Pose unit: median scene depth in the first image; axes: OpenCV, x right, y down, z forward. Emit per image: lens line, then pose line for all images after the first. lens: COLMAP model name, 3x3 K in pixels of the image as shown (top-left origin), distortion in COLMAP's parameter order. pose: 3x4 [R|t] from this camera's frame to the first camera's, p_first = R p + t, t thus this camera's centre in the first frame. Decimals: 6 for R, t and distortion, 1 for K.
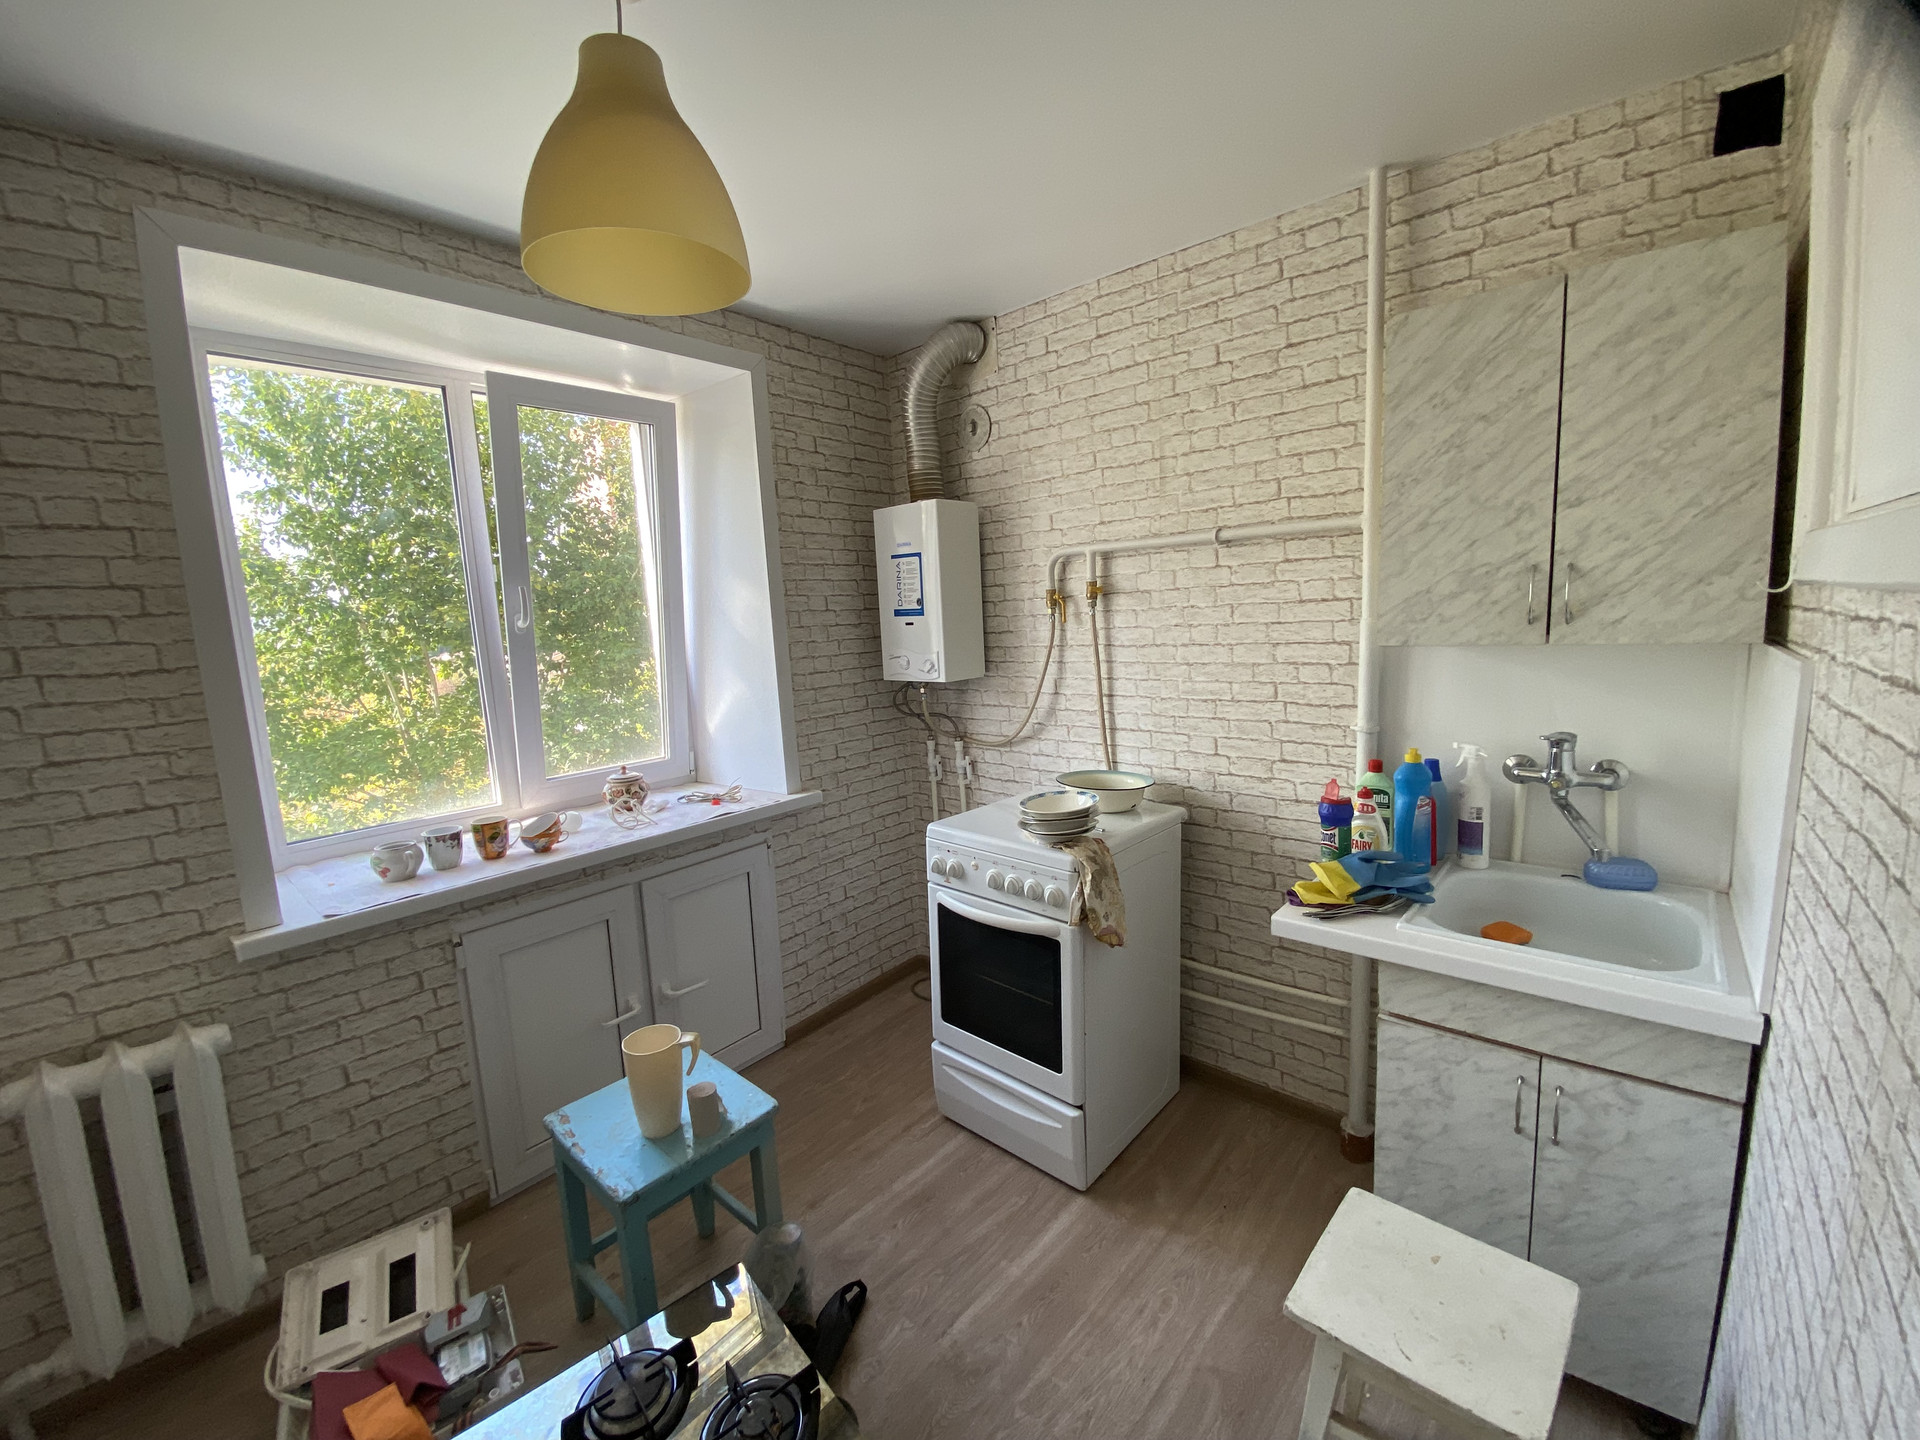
lens RADIAL K [[780.2, 0, 948.3], [0, 780.2, 721.8], [0, 0, 1]] dist [0.019488, -0.018721]
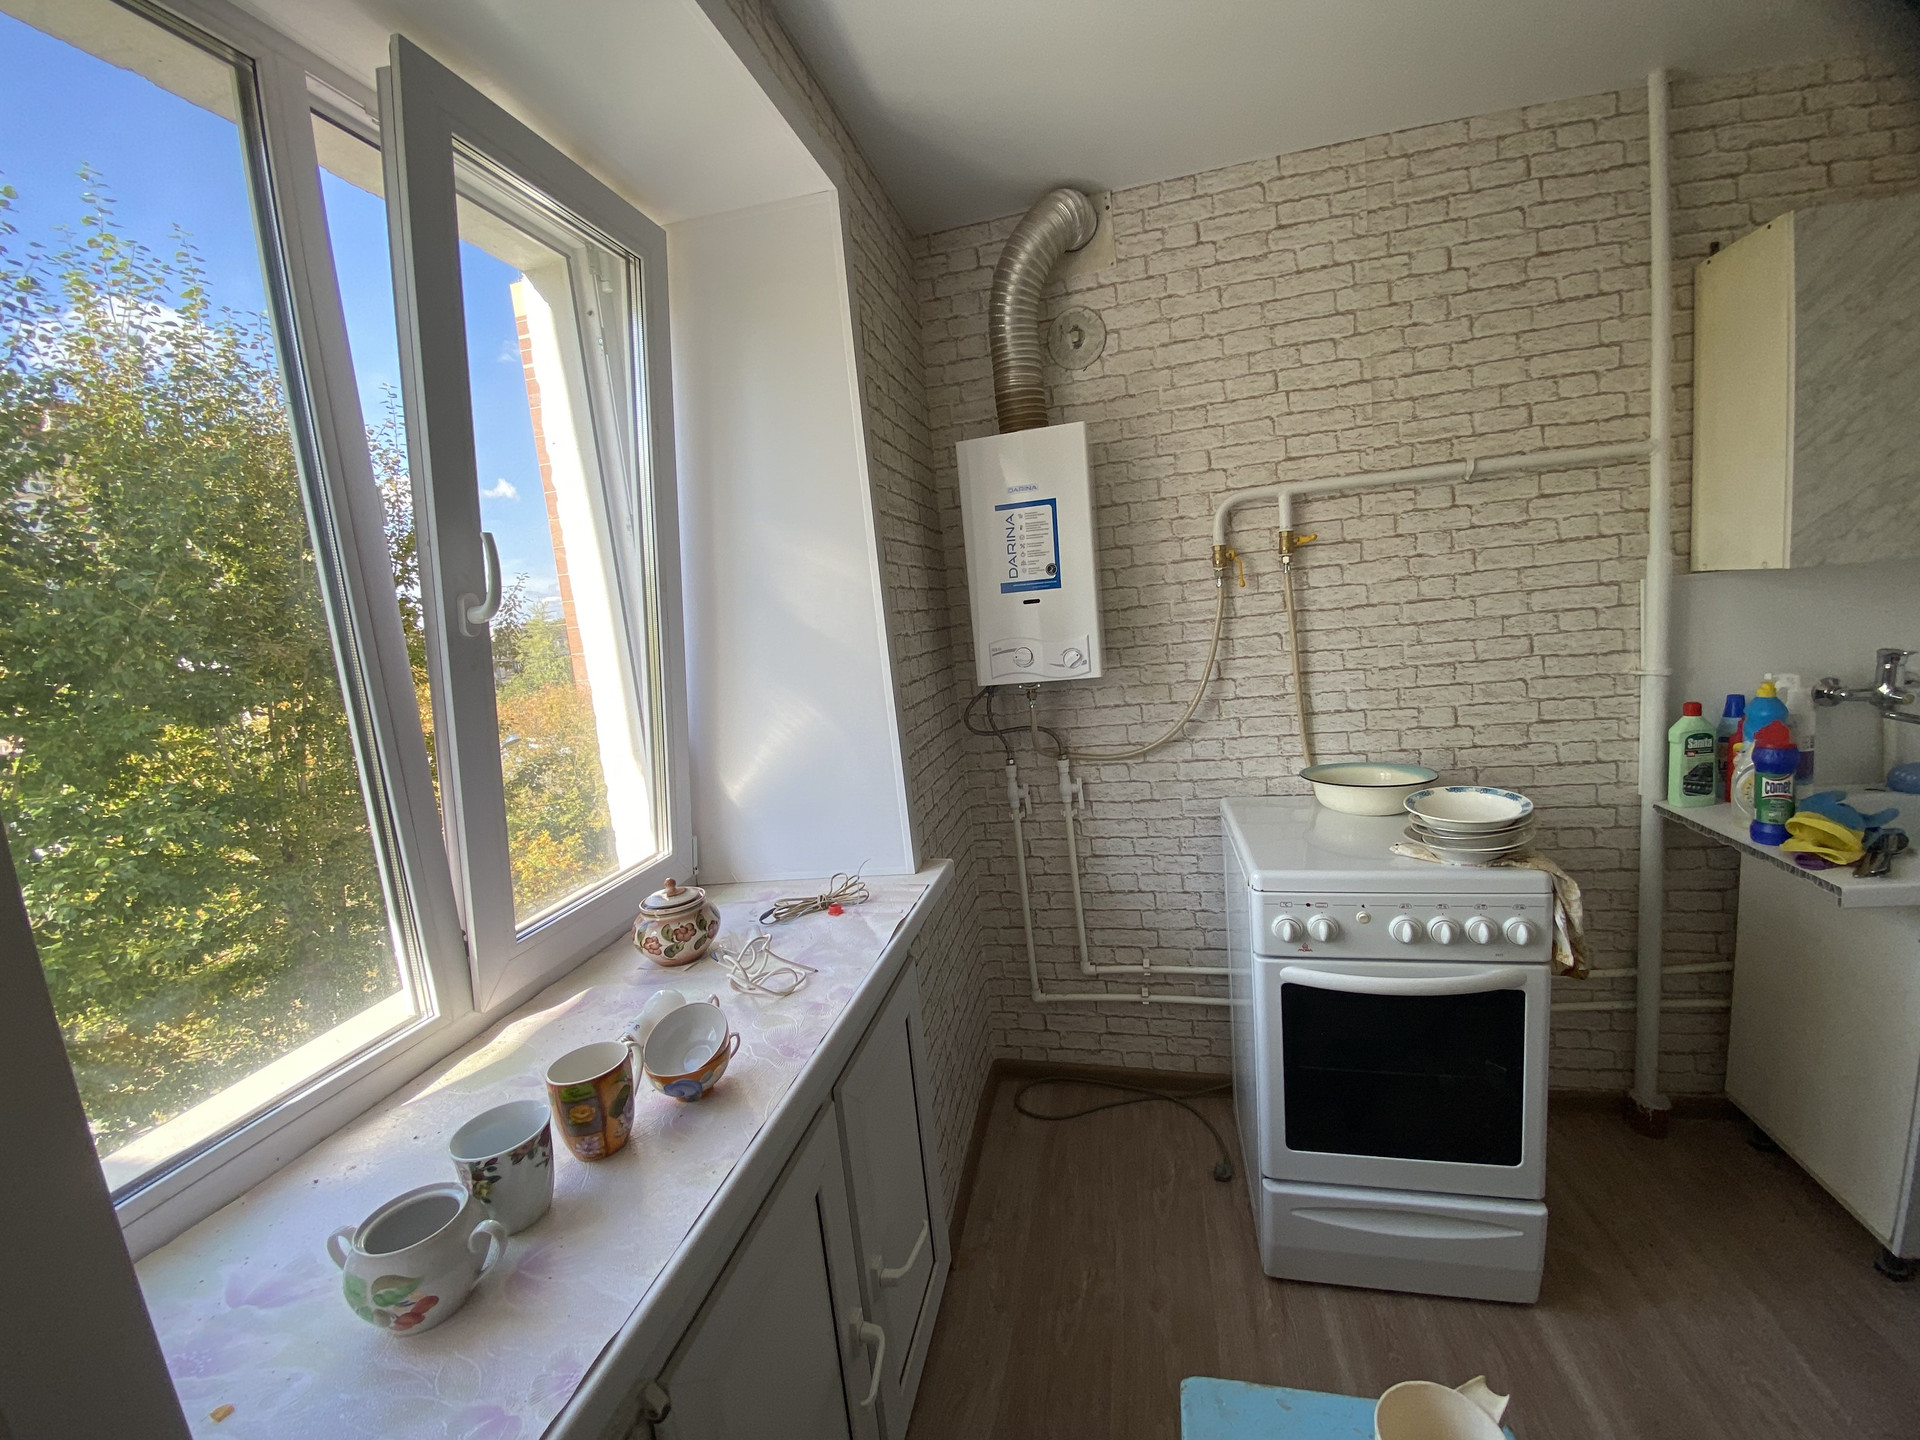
lens RADIAL K [[780.2, 0, 950.0], [0, 780.2, 718.6], [0, 0, 1]] dist [0.019488, -0.018721]
pose [[0.877528, -0.105711, 0.467729, -0.587448], [0.123178, 0.992361, -0.006817, -0.030647], [-0.463435, 0.063597, 0.883846, 0.526511]]
